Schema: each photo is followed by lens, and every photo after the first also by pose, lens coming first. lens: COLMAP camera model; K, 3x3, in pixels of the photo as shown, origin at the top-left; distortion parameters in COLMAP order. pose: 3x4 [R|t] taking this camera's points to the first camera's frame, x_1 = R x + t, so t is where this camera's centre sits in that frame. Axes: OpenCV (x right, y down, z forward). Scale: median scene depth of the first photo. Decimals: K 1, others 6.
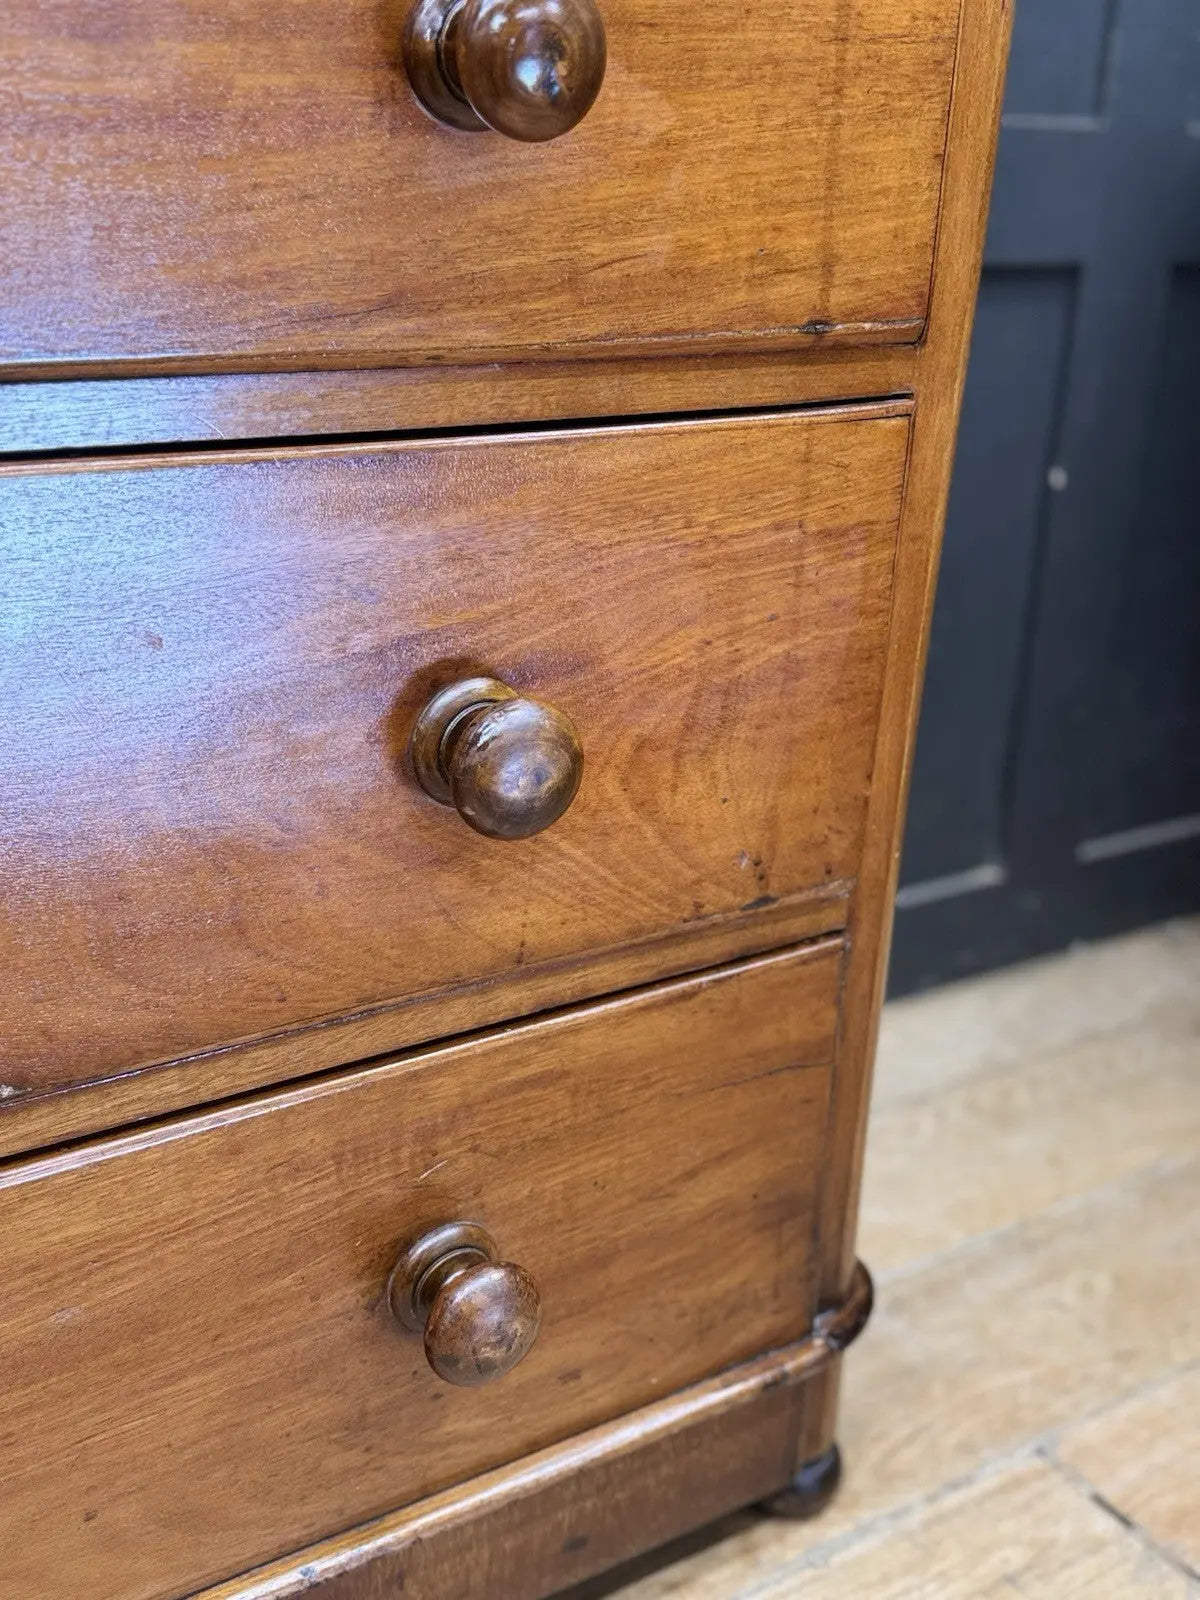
lens RADIAL K [[1807.6, 0, 602.9], [0, 1807.6, 825.5], [0, 0, 1]] dist [0.101899, 0.000000]
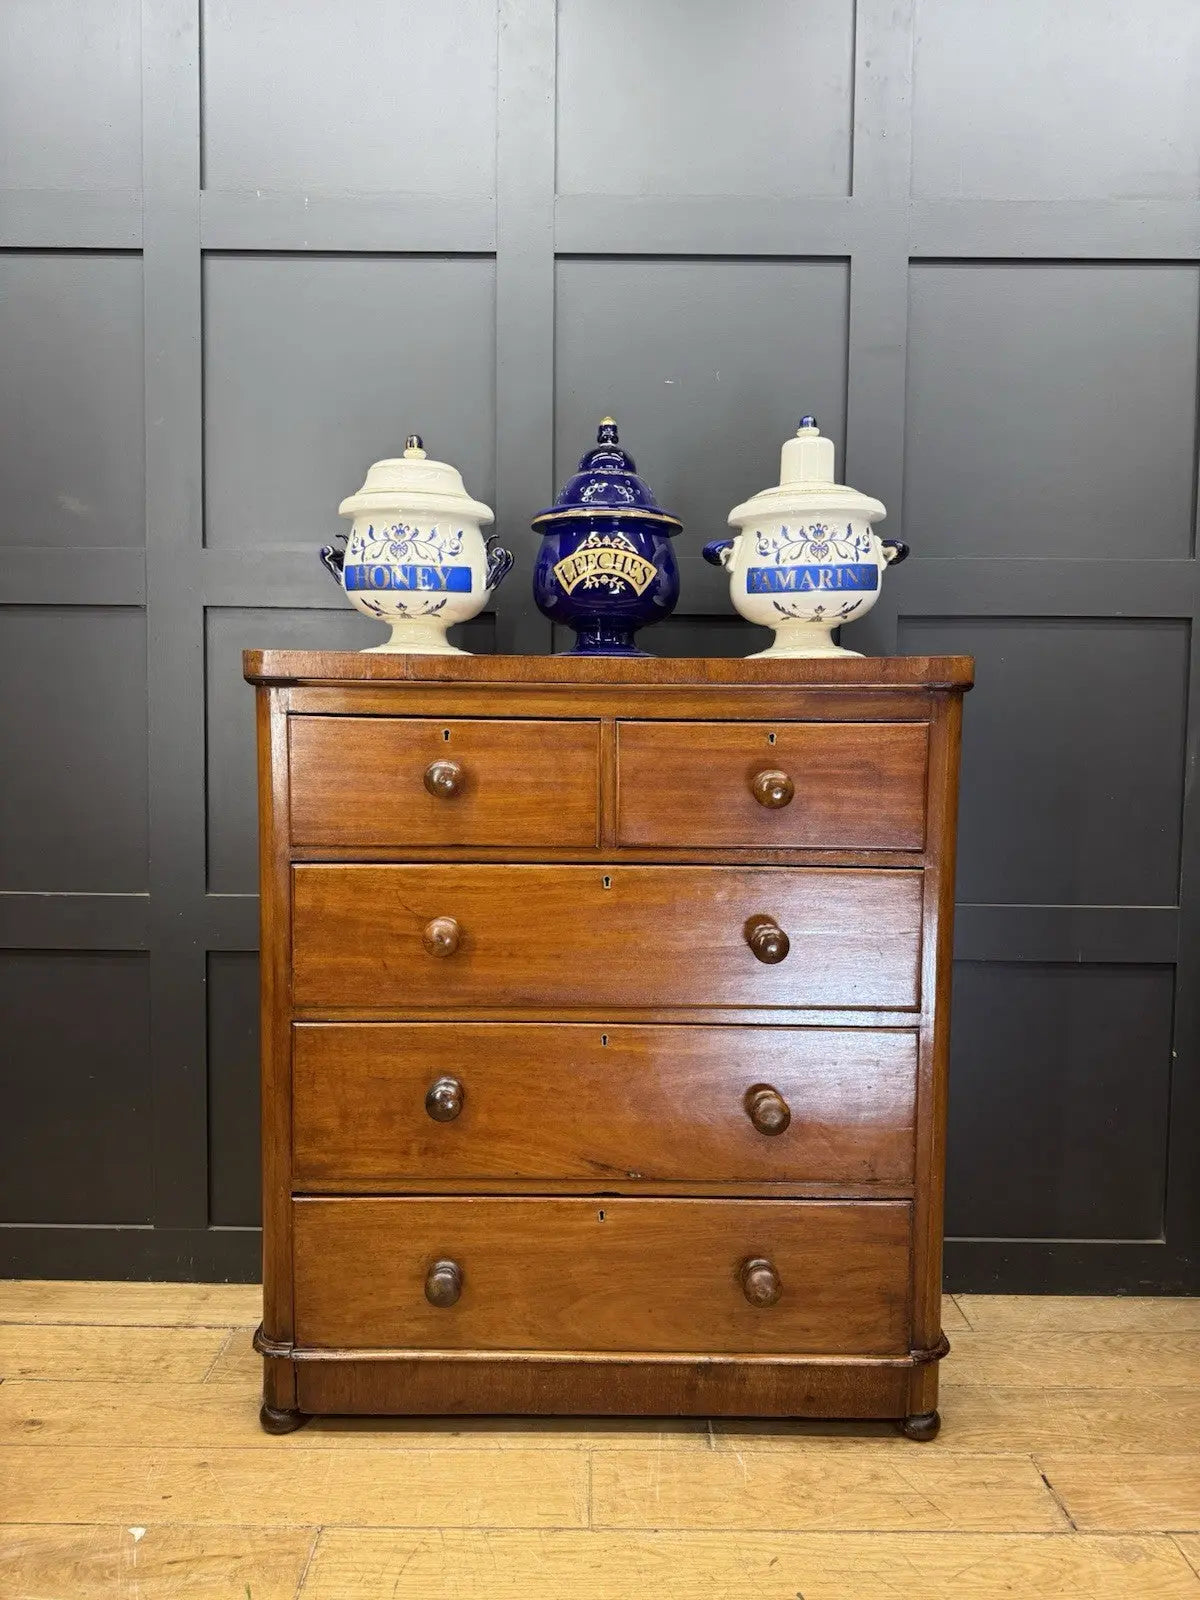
lens RADIAL K [[1147.5, 0, 603.9], [0, 1147.5, 797.1], [0, 0, 1]] dist [0.020631, -0.022934]
pose [[0.835812, -0.000240, -0.549016, 0.840201], [-0.182387, 0.943085, -0.278076, 0.062286], [0.517835, 0.332552, 0.788198, -1.103908]]
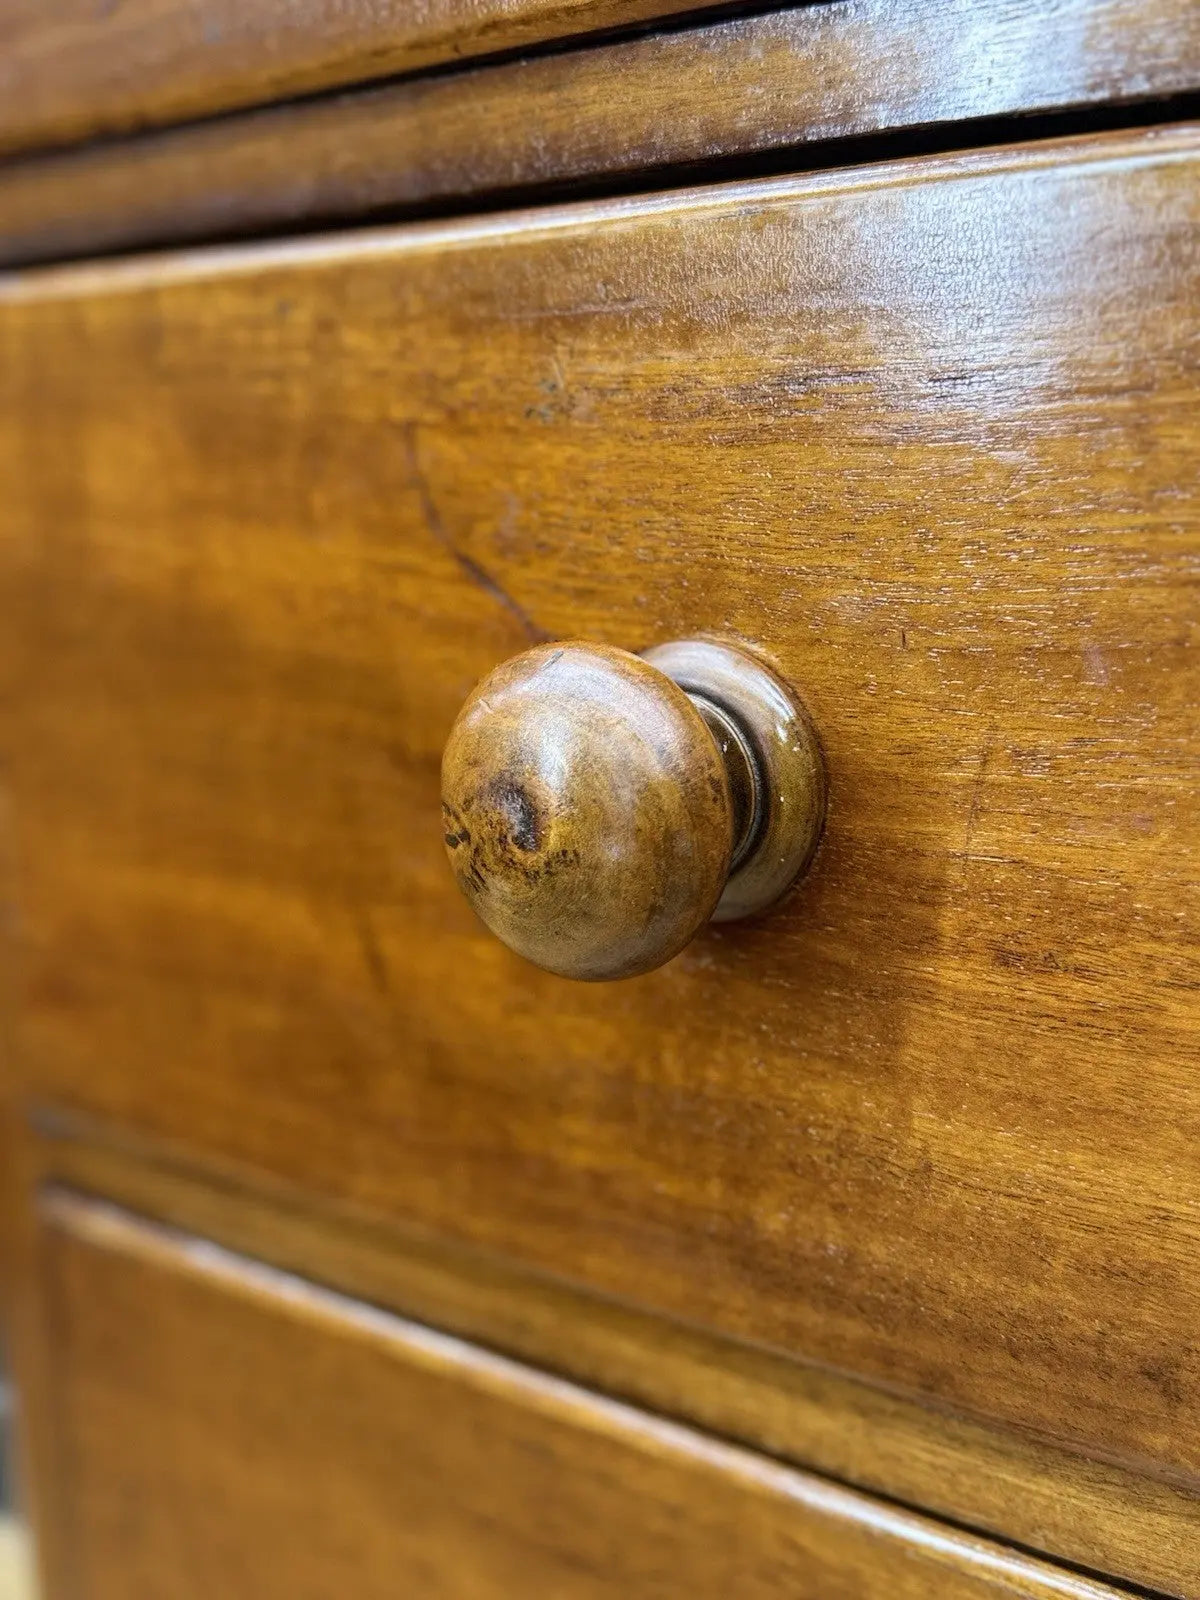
lens RADIAL K [[1807.6, 0, 594.3], [0, 1807.6, 793.5], [0, 0, 1]] dist [0.101899, 0.000000]
pose [[0.300216, 0.122804, -0.945933, -0.167414], [-0.326807, 0.944901, 0.018949, -0.226098], [0.896140, 0.303449, 0.323807, 0.315046]]
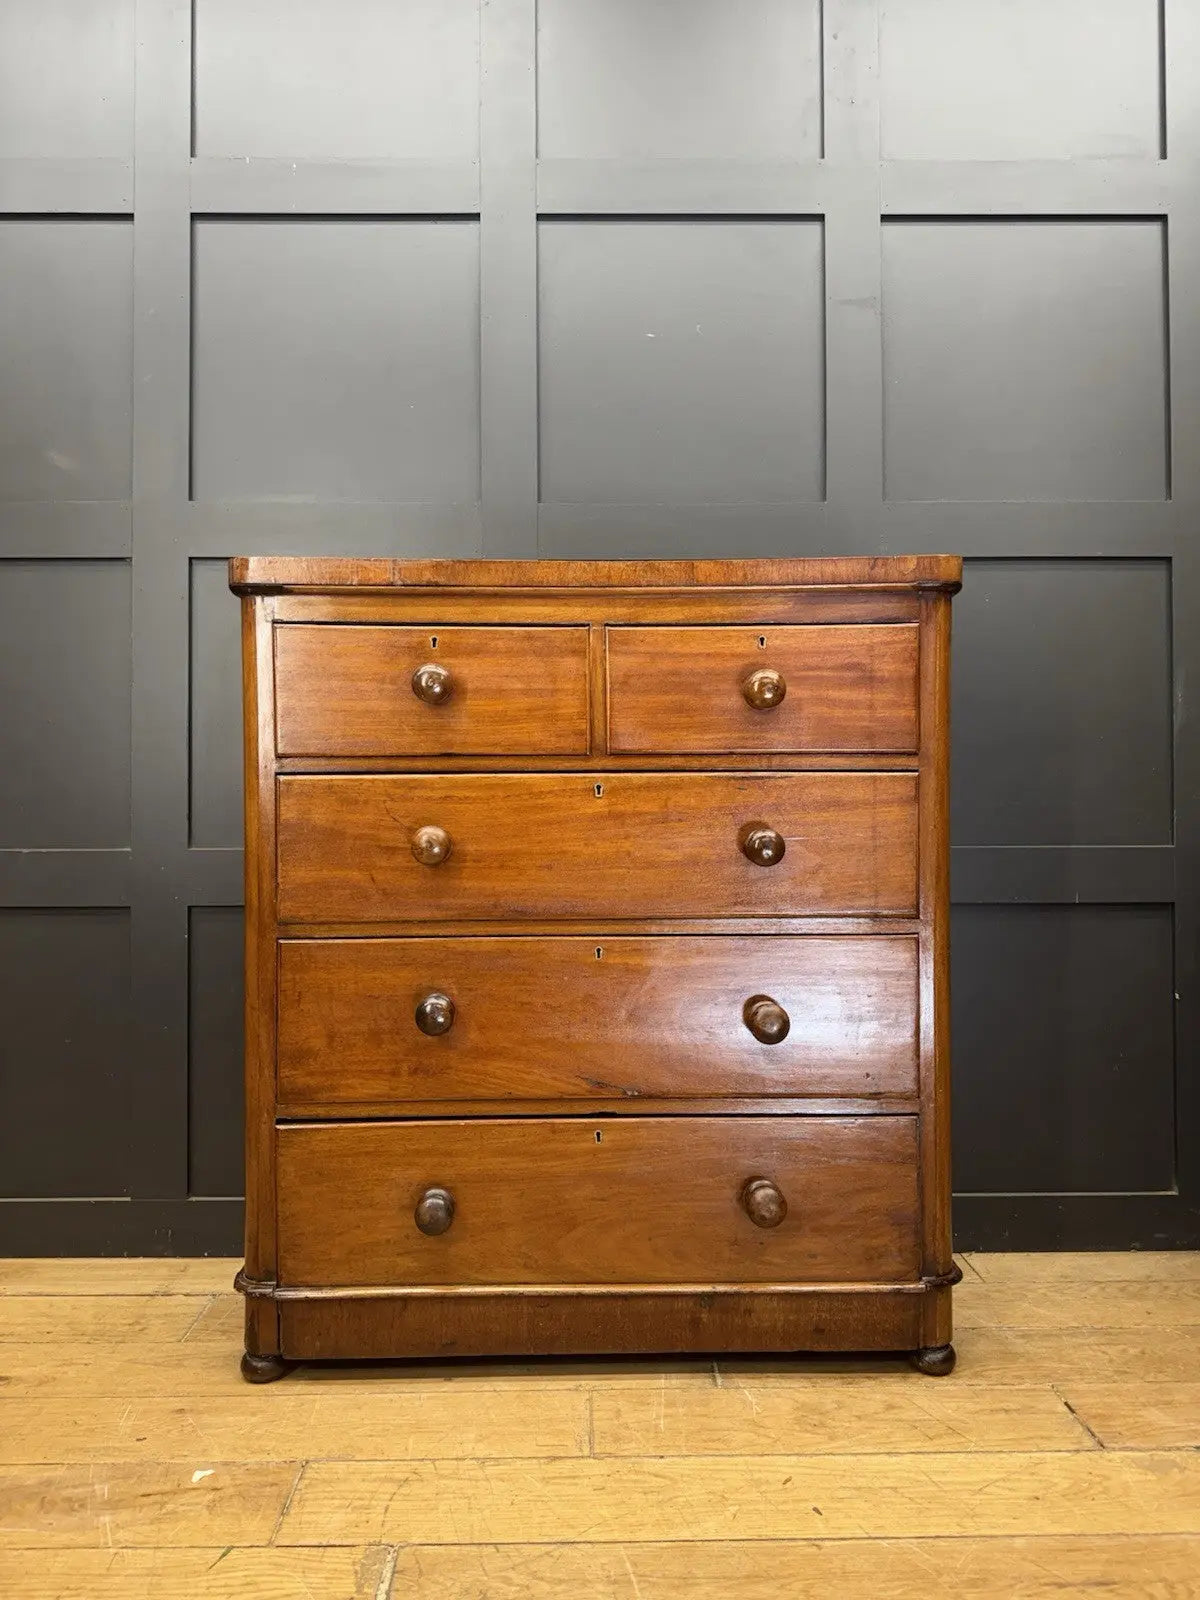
lens RADIAL K [[1147.5, 0, 605.5], [0, 1147.5, 800.3], [0, 0, 1]] dist [0.020631, -0.022934]
pose [[0.843057, -0.052974, -0.535210, 0.809246], [-0.163034, 0.923141, -0.348181, 0.356621], [0.512519, 0.380794, 0.769624, -0.974127]]
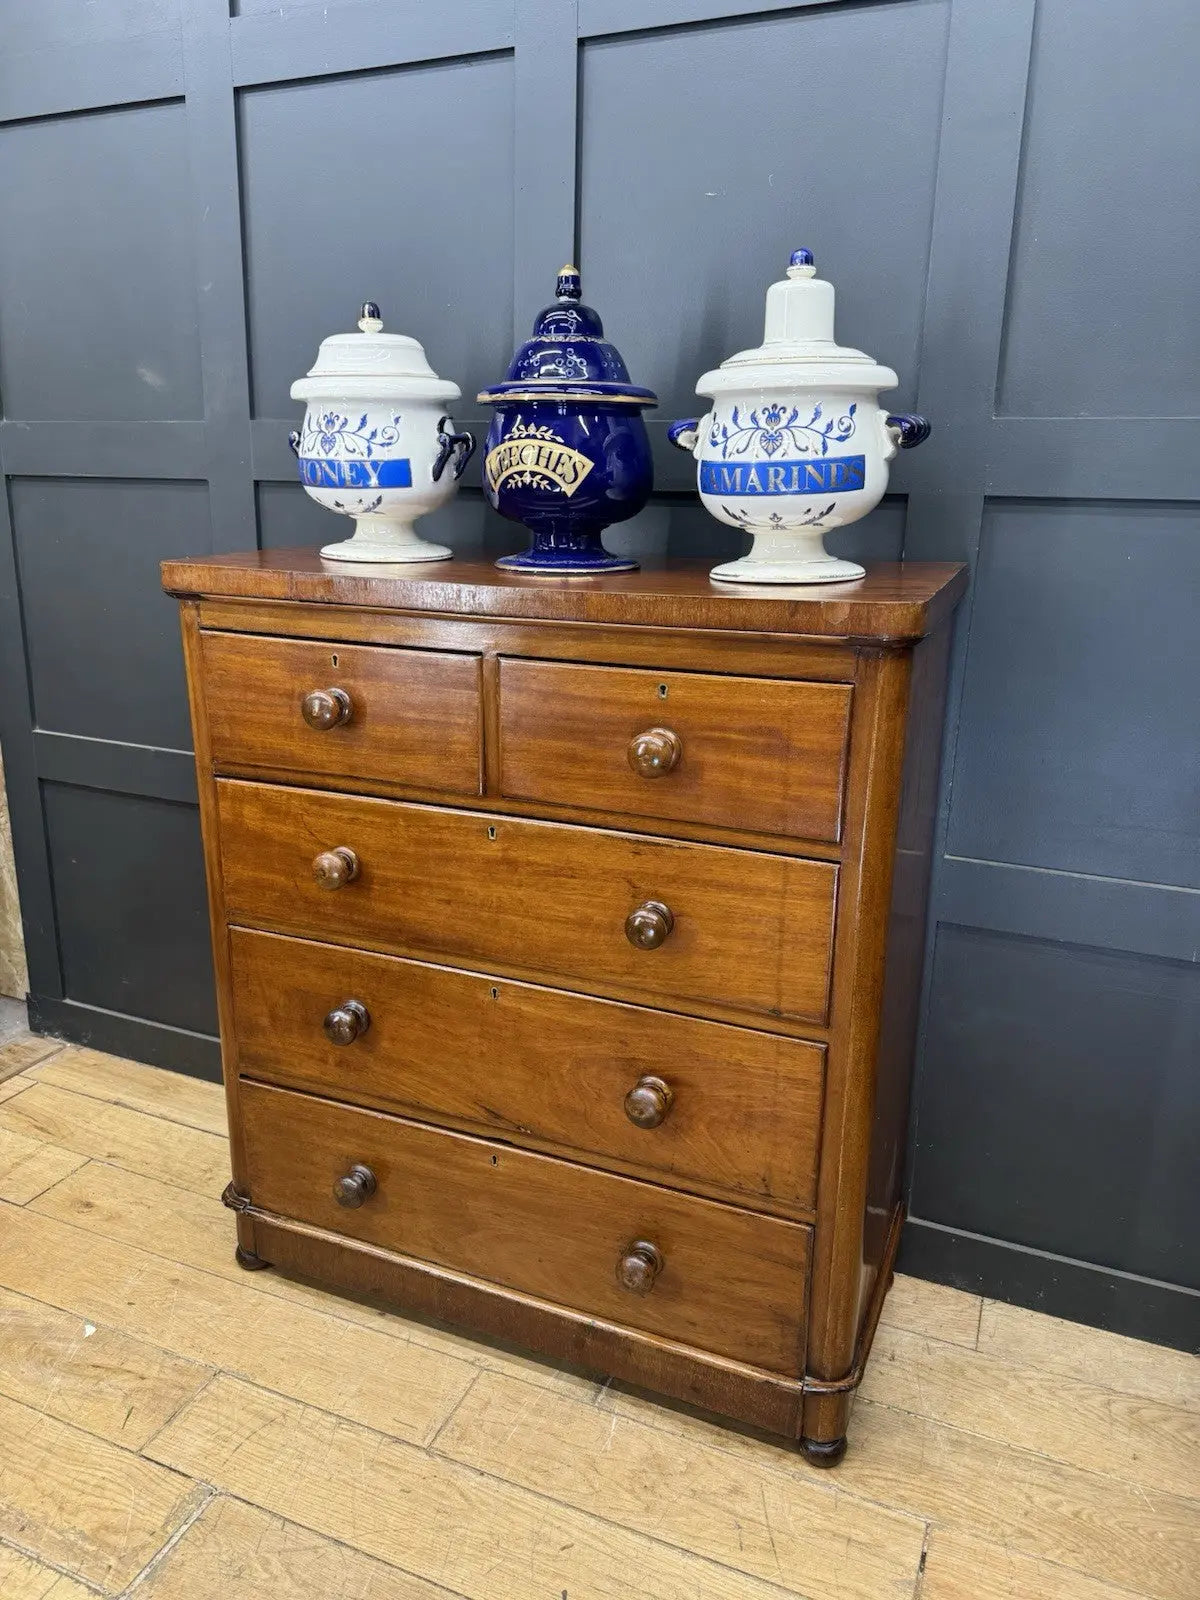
lens RADIAL K [[1147.5, 0, 600.3], [0, 1147.5, 795.8], [0, 0, 1]] dist [0.020631, -0.022934]
pose [[0.549290, 0.190787, -0.813561, 1.327506], [-0.306698, 0.951671, 0.016102, -0.512404], [0.777314, 0.240673, 0.581257, -0.387071]]
